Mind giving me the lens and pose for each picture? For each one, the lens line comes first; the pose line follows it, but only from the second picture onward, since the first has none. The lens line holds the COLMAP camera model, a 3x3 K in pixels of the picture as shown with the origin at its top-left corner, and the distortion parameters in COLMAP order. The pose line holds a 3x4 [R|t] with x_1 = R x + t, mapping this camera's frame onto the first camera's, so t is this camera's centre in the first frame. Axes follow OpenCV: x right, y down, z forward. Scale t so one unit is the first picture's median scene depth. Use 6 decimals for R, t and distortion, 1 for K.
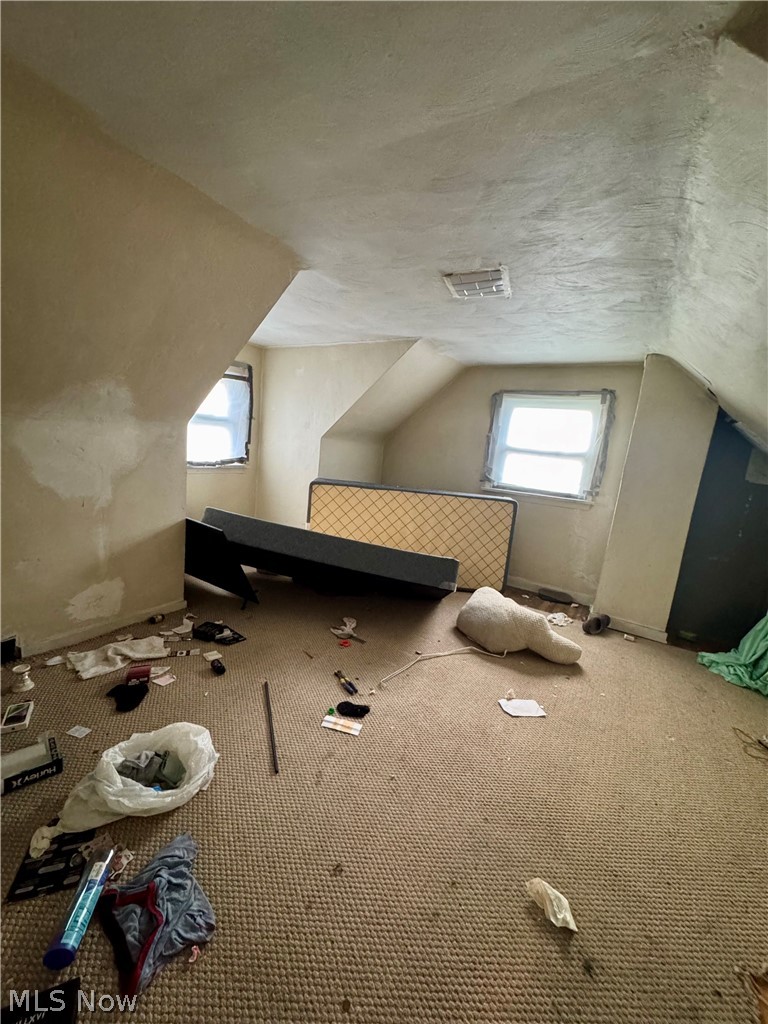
lens RADIAL K [[406.5, 0, 384.0], [0, 406.5, 512.0], [0, 0, 1]] dist [-0.003265, -0.000068]
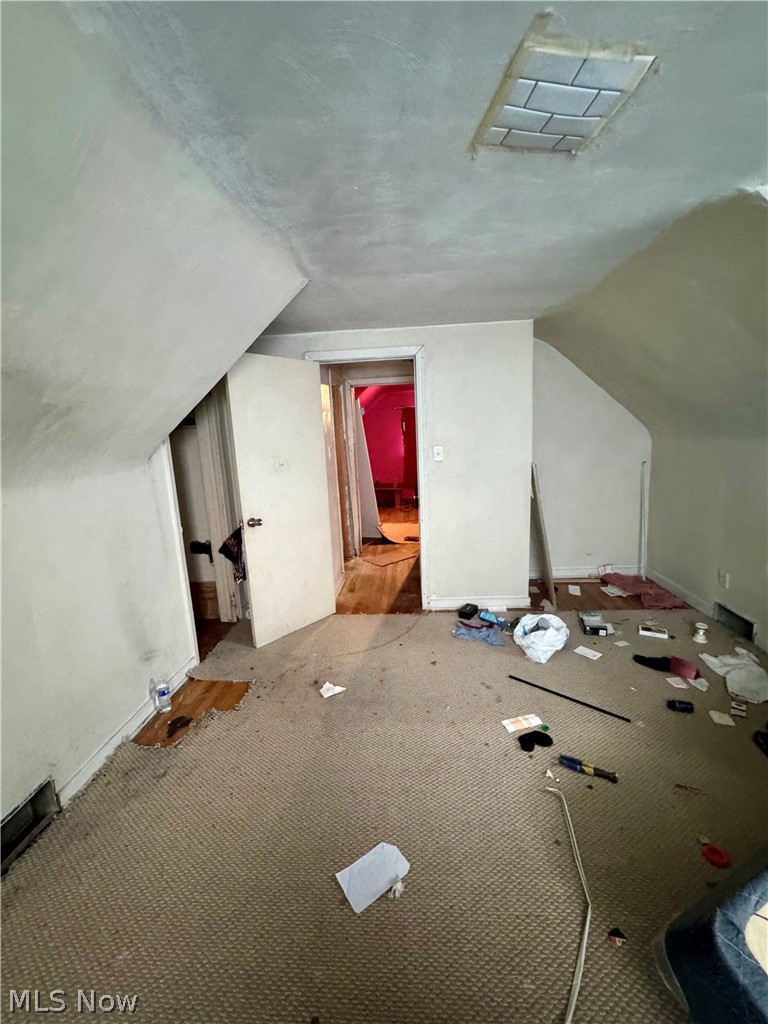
lens RADIAL K [[406.5, 0, 384.0], [0, 406.5, 512.0], [0, 0, 1]] dist [-0.003265, -0.000068]
pose [[-0.888942, 0.015359, -0.457763, 0.664679], [-0.121466, 0.955747, 0.267945, -0.217840], [0.441621, 0.293790, -0.847737, 1.548142]]
